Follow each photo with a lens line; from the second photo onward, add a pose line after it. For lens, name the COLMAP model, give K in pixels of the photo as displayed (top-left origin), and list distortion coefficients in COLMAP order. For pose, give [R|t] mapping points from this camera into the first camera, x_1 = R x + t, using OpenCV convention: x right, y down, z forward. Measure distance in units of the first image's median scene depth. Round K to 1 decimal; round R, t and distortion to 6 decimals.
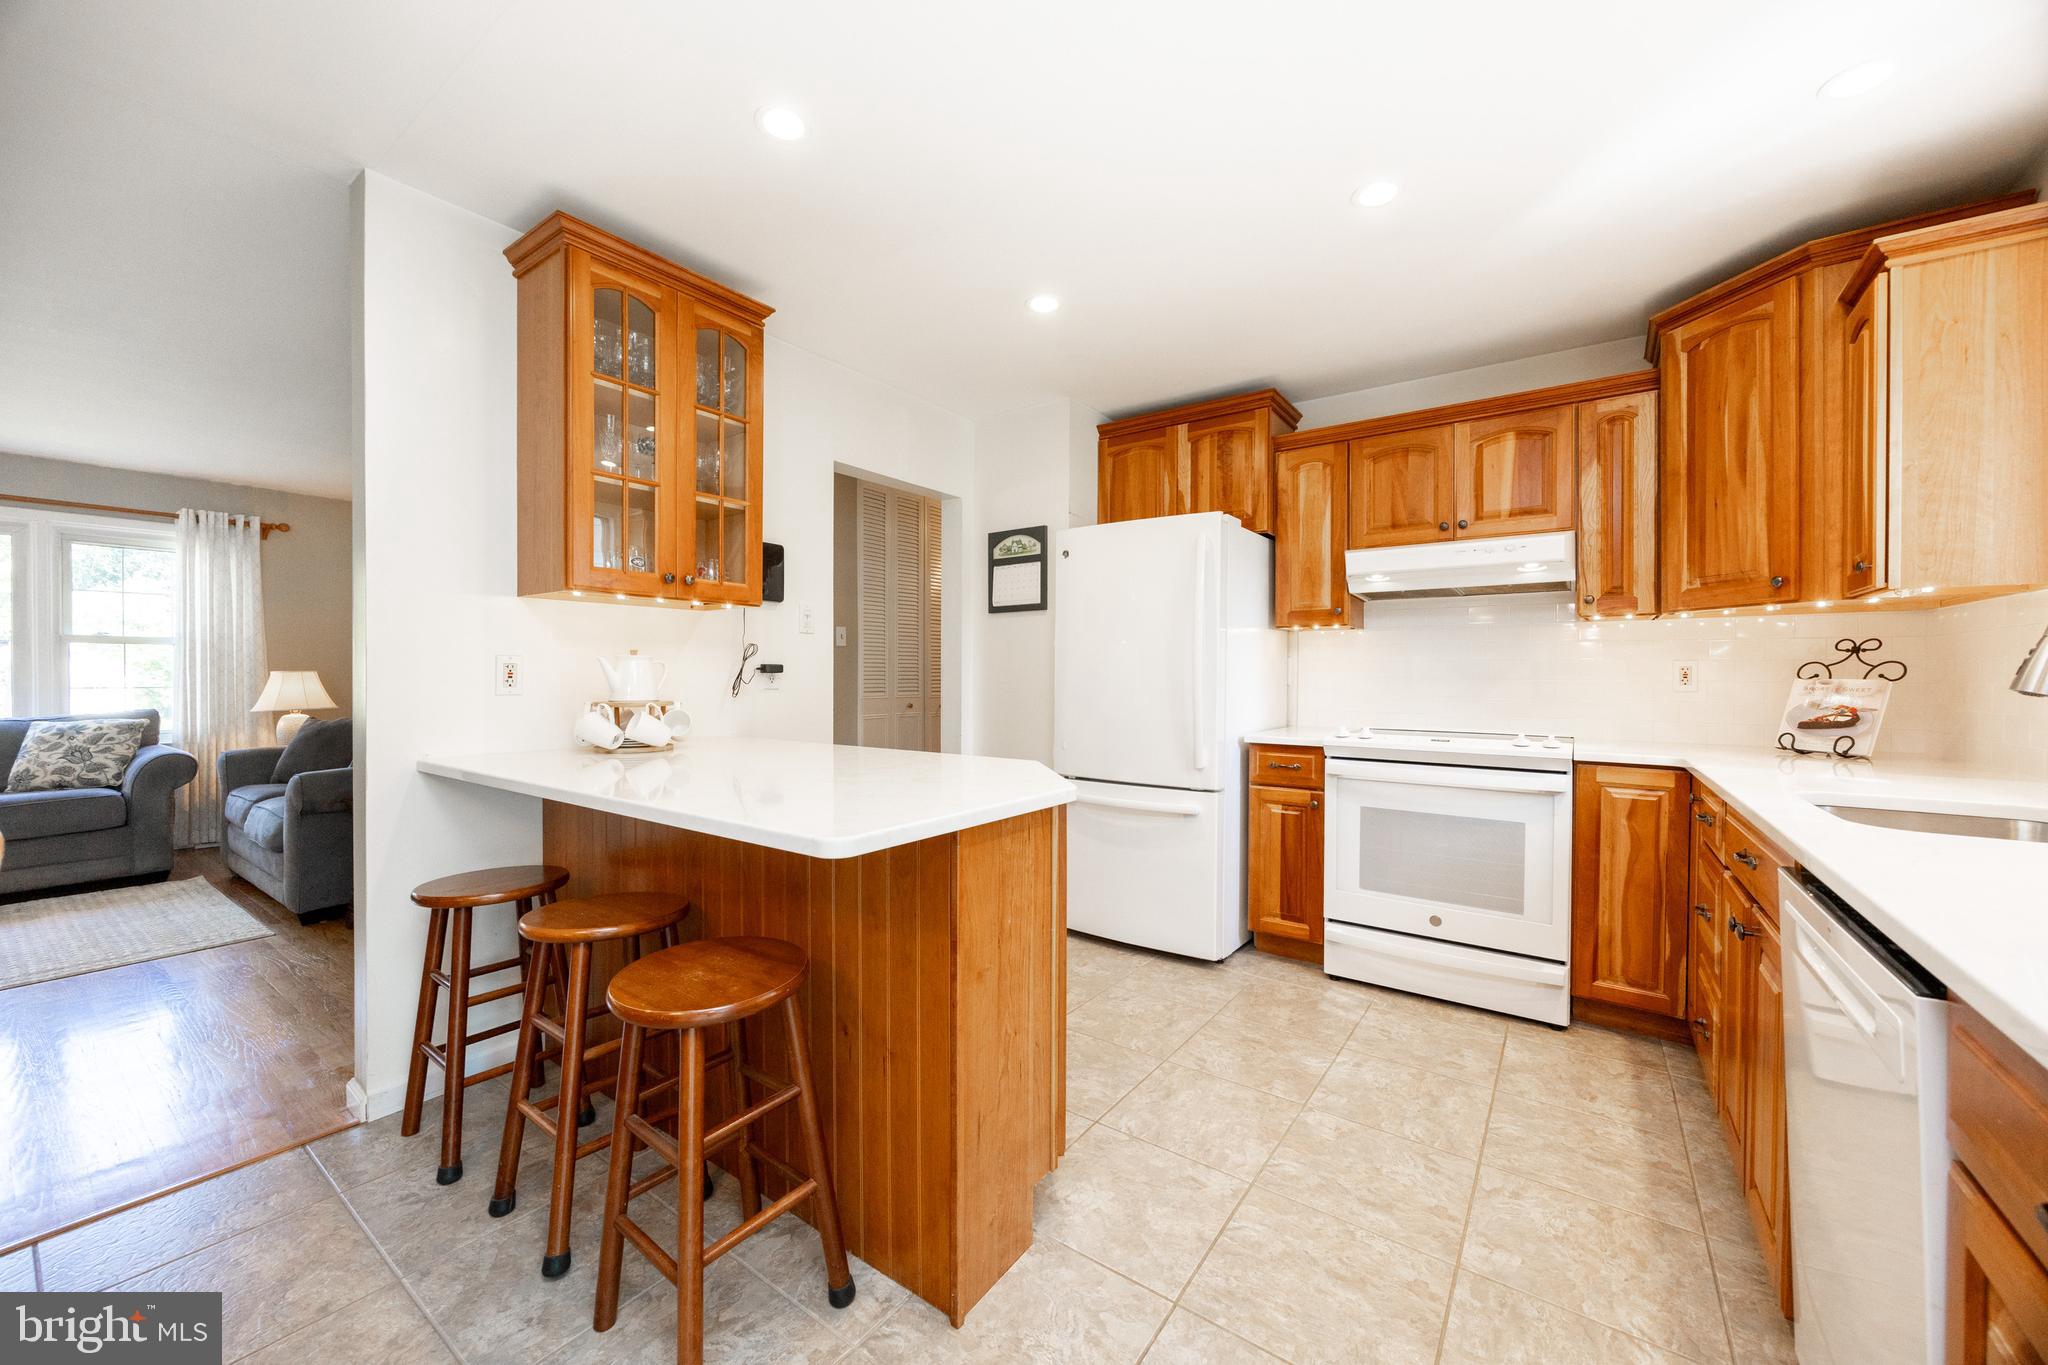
lens RADIAL K [[779.0, 0, 1022.9], [0, 779.0, 681.8], [0, 0, 1]] dist [-0.000364, -0.000024]
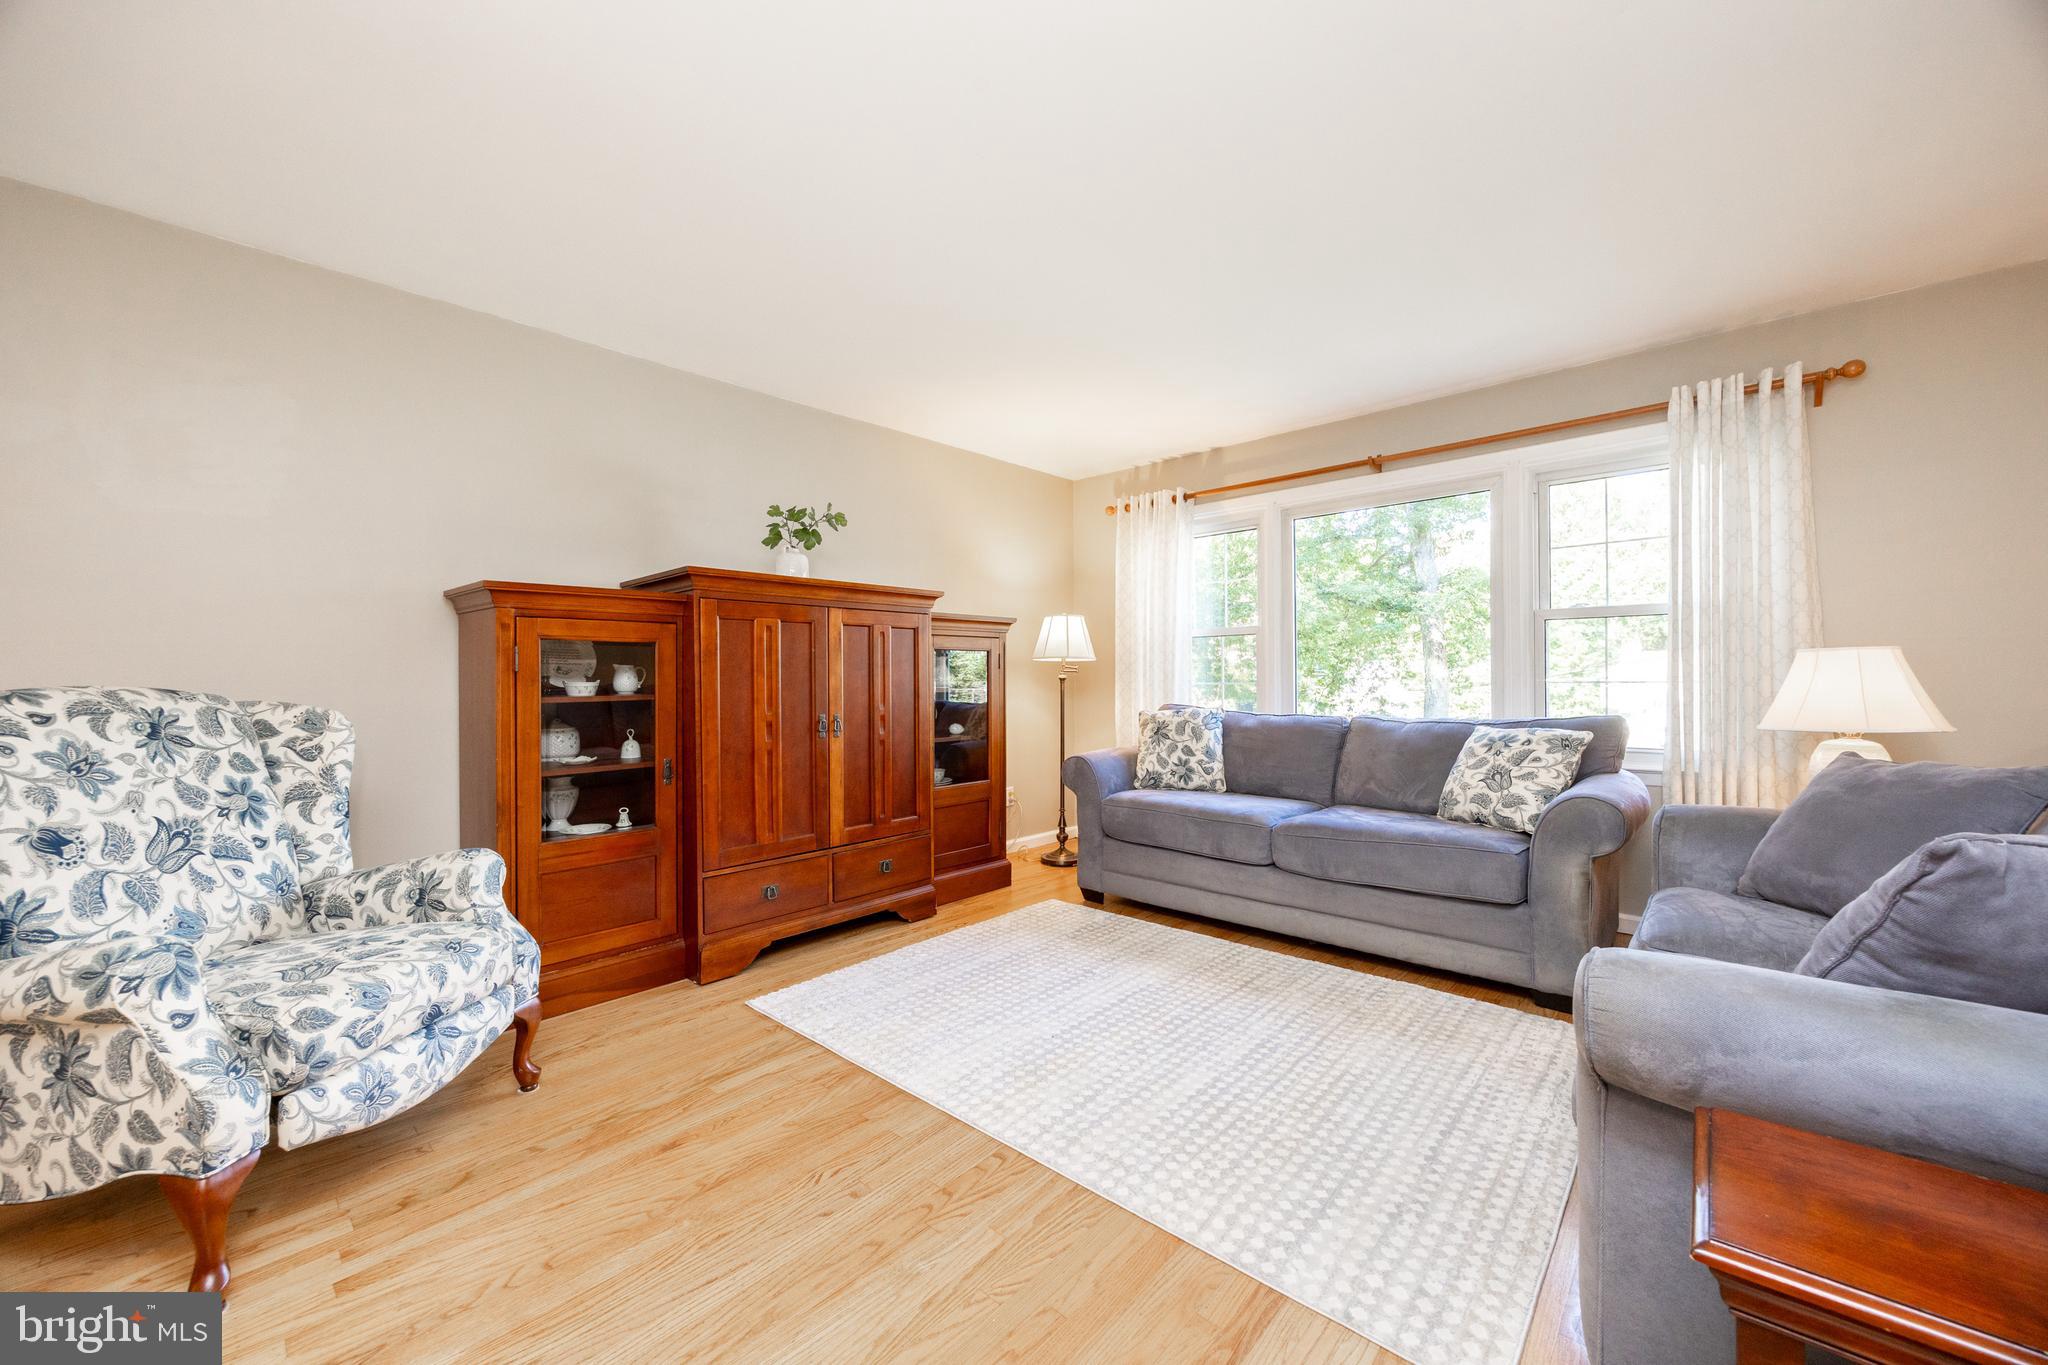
lens RADIAL K [[772.1, 0, 1024.5], [0, 772.1, 678.9], [0, 0, 1]] dist [-0.001324, 0.000241]
pose [[-0.119011, 0.000614, -0.992893, -0.517364], [0.000373, 1.000000, 0.000573, 0.005476], [0.992893, -0.000302, -0.119011, 0.705678]]
